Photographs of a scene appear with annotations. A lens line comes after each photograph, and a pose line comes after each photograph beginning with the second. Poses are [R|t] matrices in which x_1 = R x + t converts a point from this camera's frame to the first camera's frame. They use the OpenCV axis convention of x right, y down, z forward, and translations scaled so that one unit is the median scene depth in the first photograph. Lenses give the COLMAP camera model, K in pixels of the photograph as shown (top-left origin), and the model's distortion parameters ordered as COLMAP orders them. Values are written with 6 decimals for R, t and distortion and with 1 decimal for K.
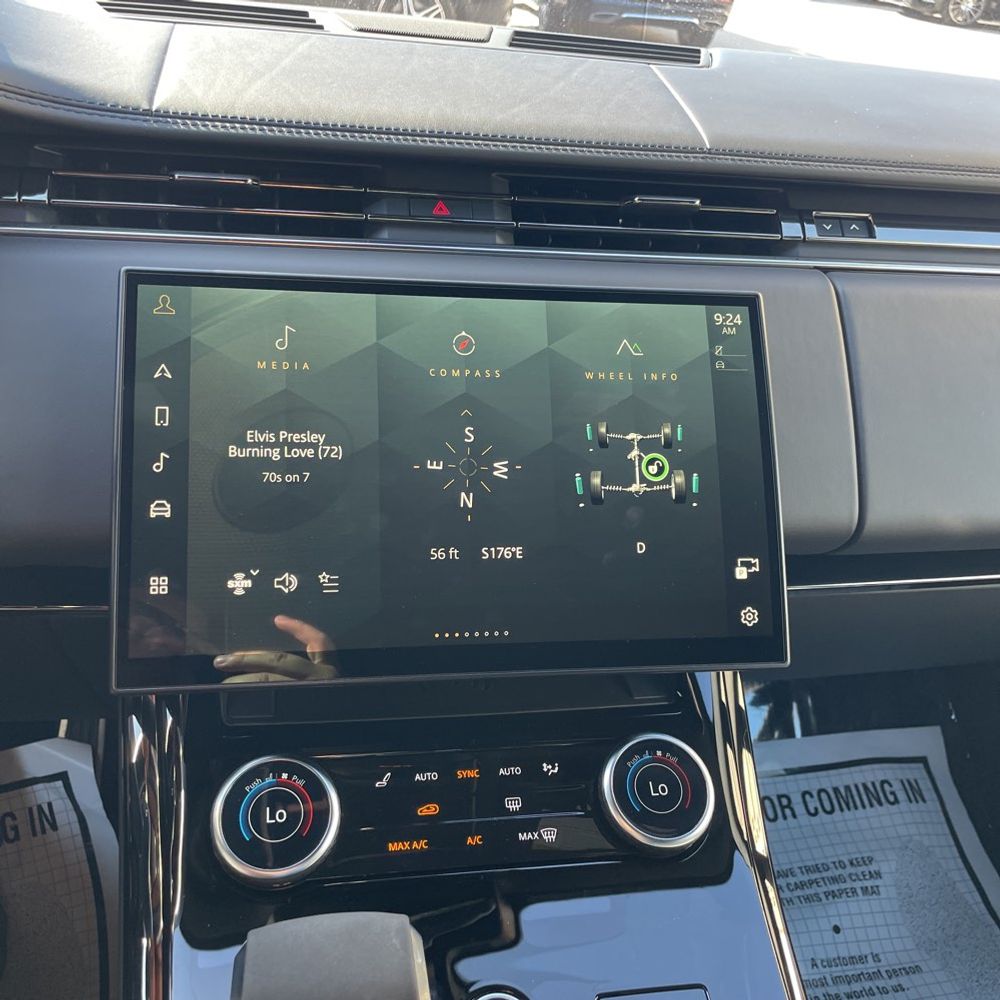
lens RADIAL K [[1016.0, 0, 495.4], [0, 1016.0, 491.7], [0, 0, 1]] dist [0.091282, -0.116305]
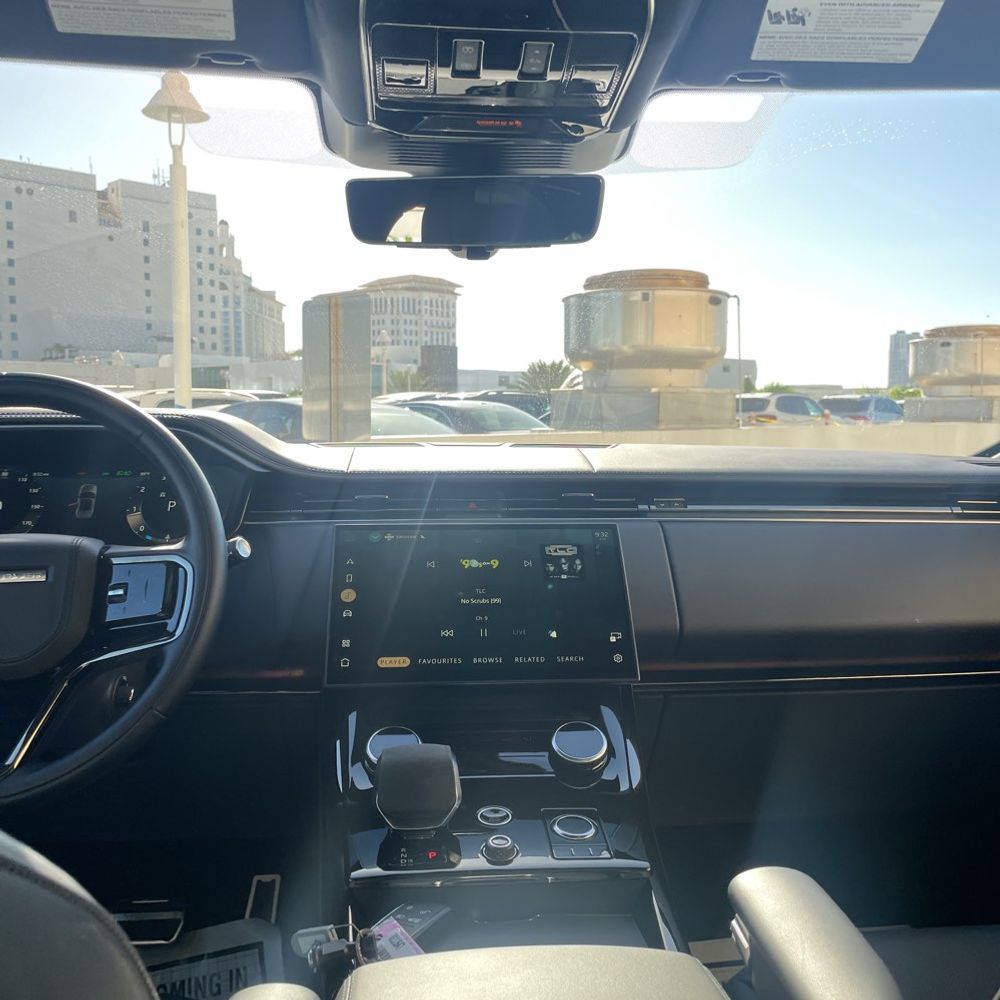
lens RADIAL K [[1025.4, 0, 500.0], [0, 1025.4, 500.0], [0, 0, 1]] dist [0.080079, -0.108265]
pose [[0.990809, -0.088110, -0.102634, 0.245303], [0.032259, 0.890775, -0.453299, 0.752959], [0.131364, 0.445822, 0.885430, -1.000586]]
